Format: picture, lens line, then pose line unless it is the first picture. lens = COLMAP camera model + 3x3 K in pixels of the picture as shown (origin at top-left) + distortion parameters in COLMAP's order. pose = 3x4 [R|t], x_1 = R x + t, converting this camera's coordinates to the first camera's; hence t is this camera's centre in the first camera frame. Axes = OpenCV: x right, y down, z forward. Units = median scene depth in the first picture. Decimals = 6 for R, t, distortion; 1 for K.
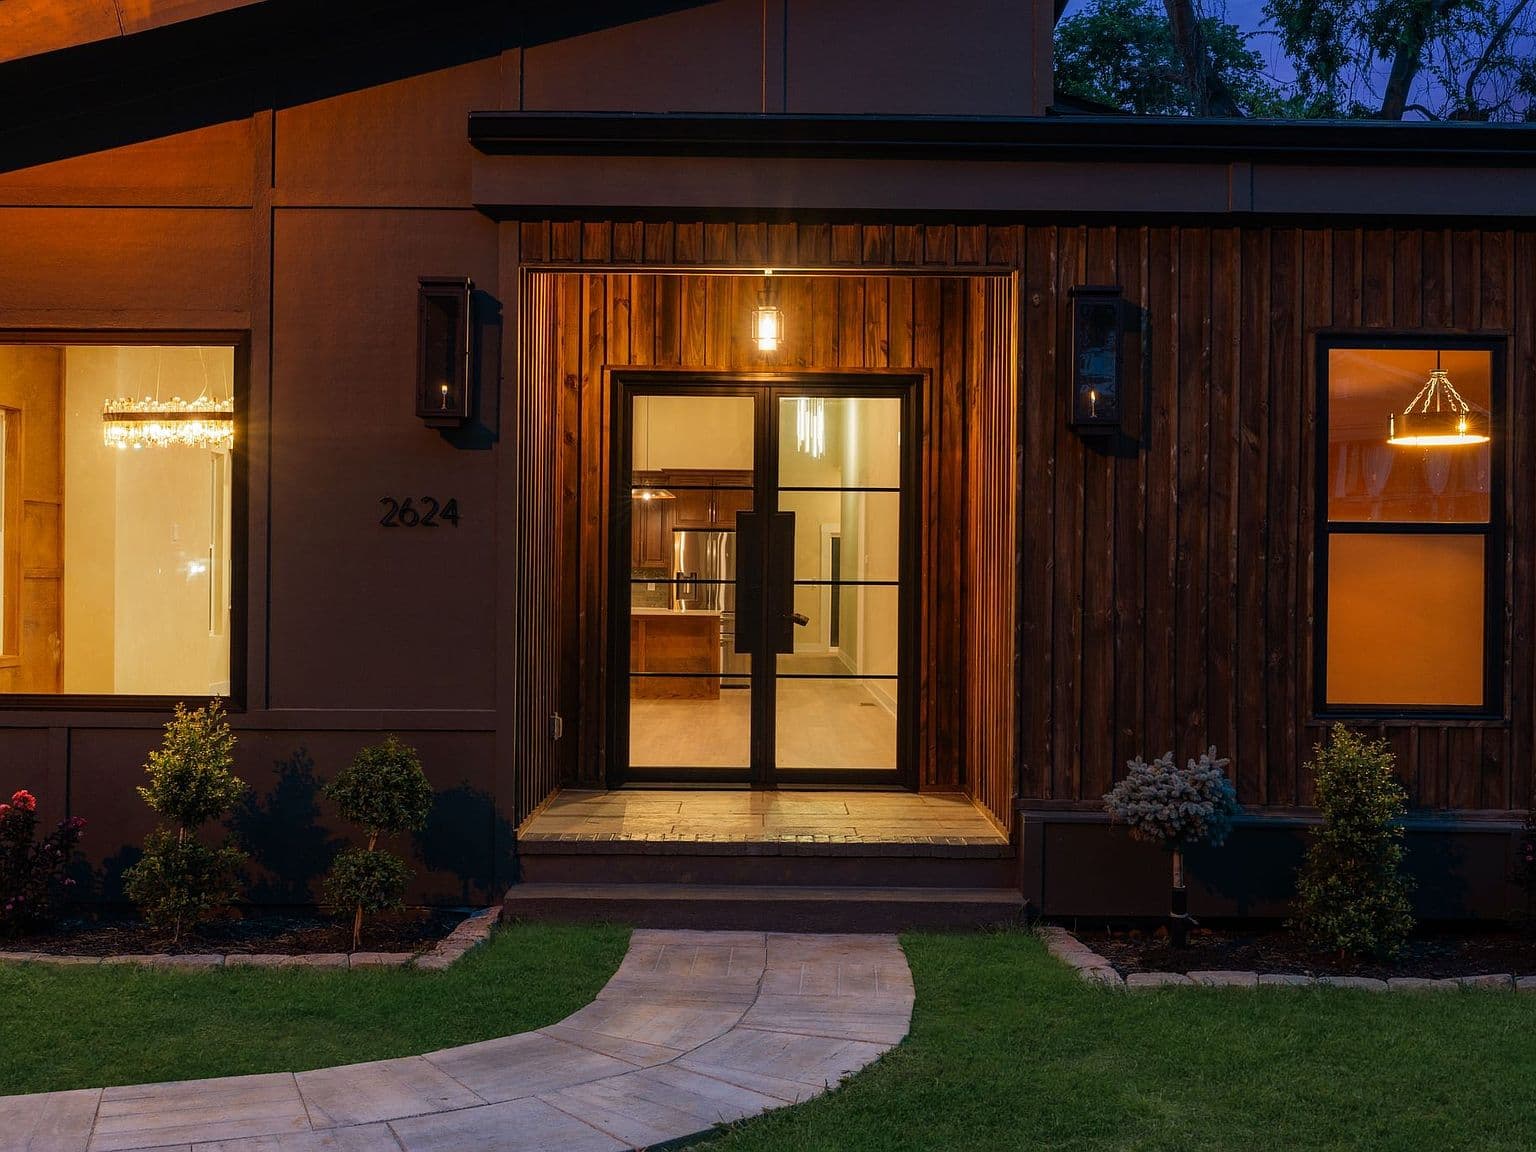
lens RADIAL K [[1692.2, 0, 768.2], [0, 1692.2, 577.1], [0, 0, 1]] dist [0.002746, 0.000000]
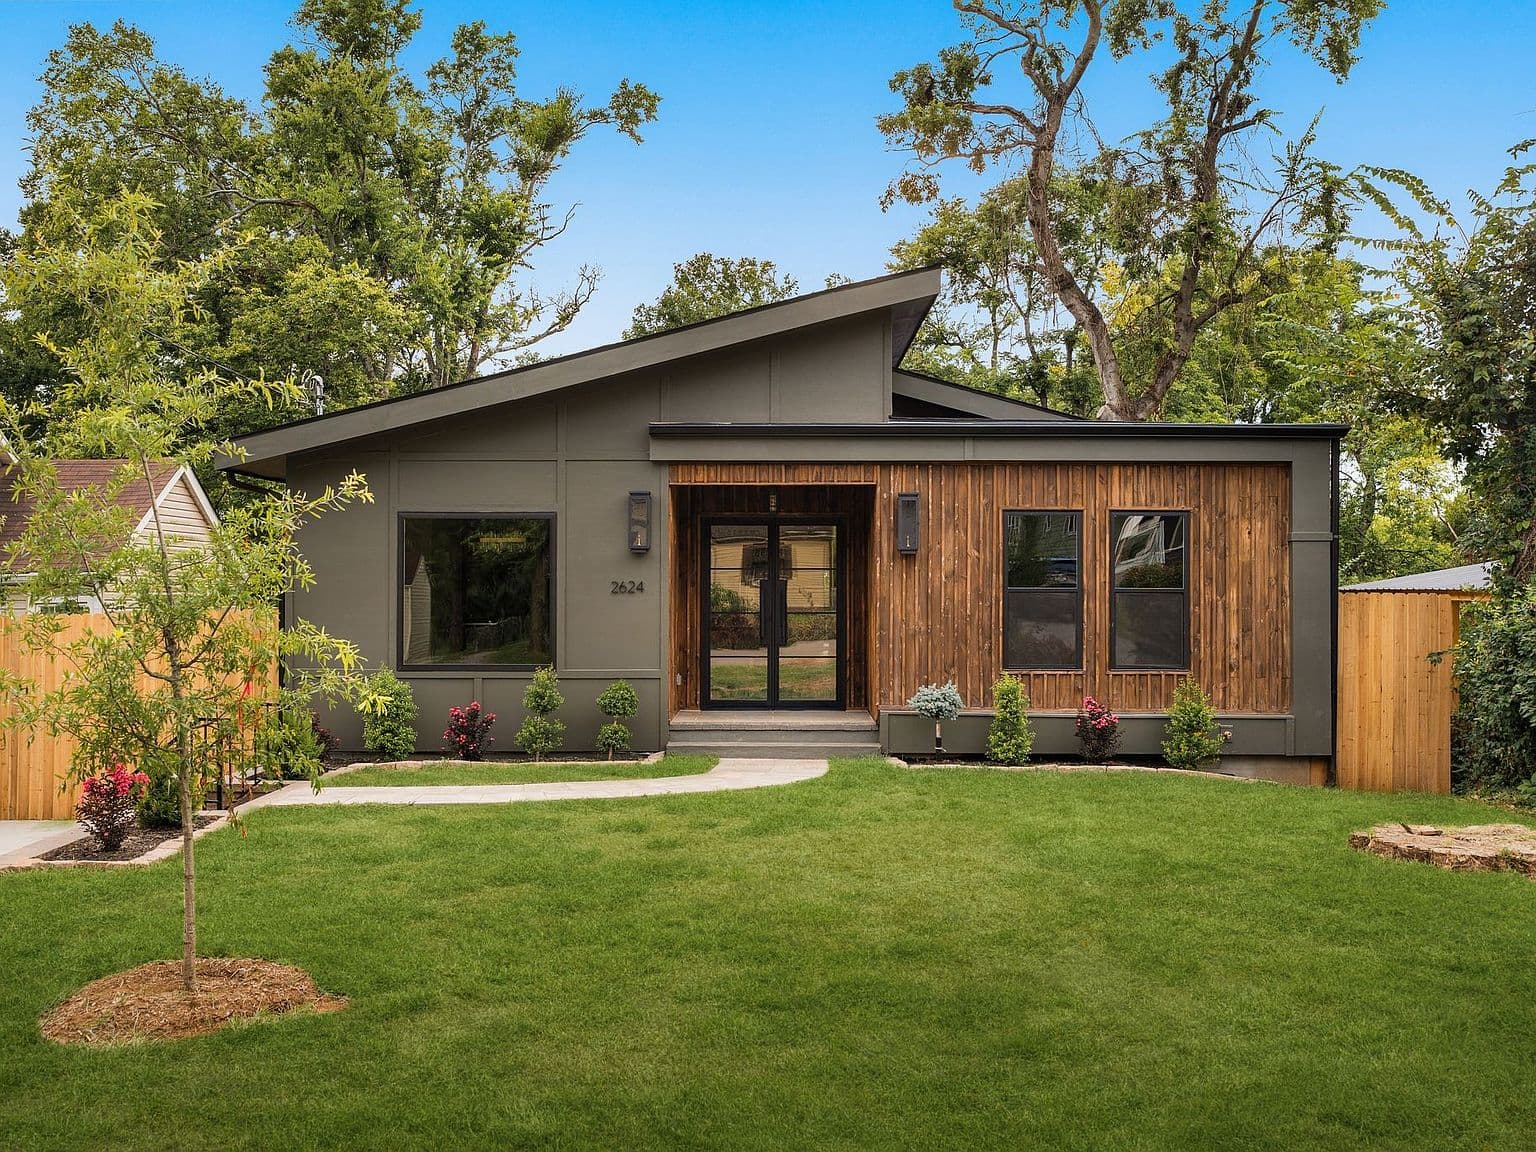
lens RADIAL K [[1591.3, 0, 769.1], [0, 1591.3, 586.9], [0, 0, 1]] dist [-0.002981, 0.000000]
pose [[0.999903, -0.007776, -0.011518, 0.020082], [0.007791, 0.999969, 0.001286, -0.041771], [0.011507, -0.001376, 0.999933, -1.289813]]
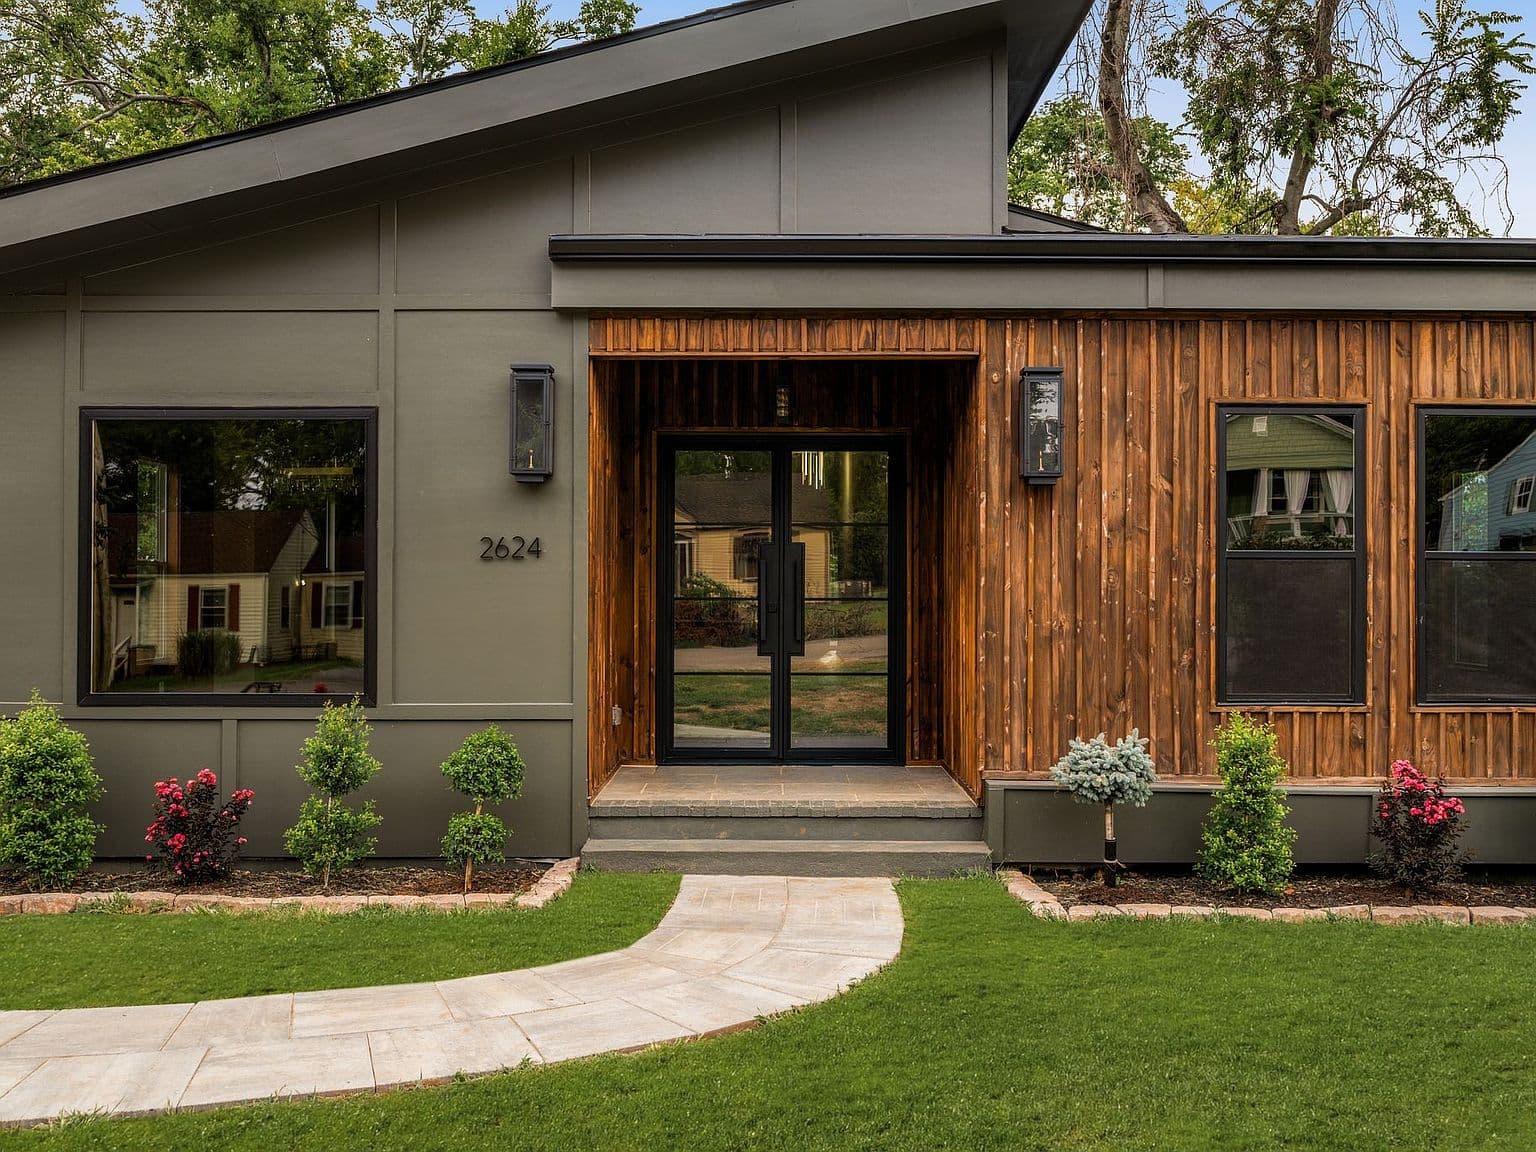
lens RADIAL K [[1434.1, 0, 768.0], [0, 1434.1, 581.3], [0, 0, 1]] dist [-0.004378, 0.000000]
pose [[0.999960, -0.007170, -0.005431, -0.007787], [0.007161, 0.999973, -0.001561, -0.010988], [0.005442, 0.001522, 0.999984, -0.078896]]
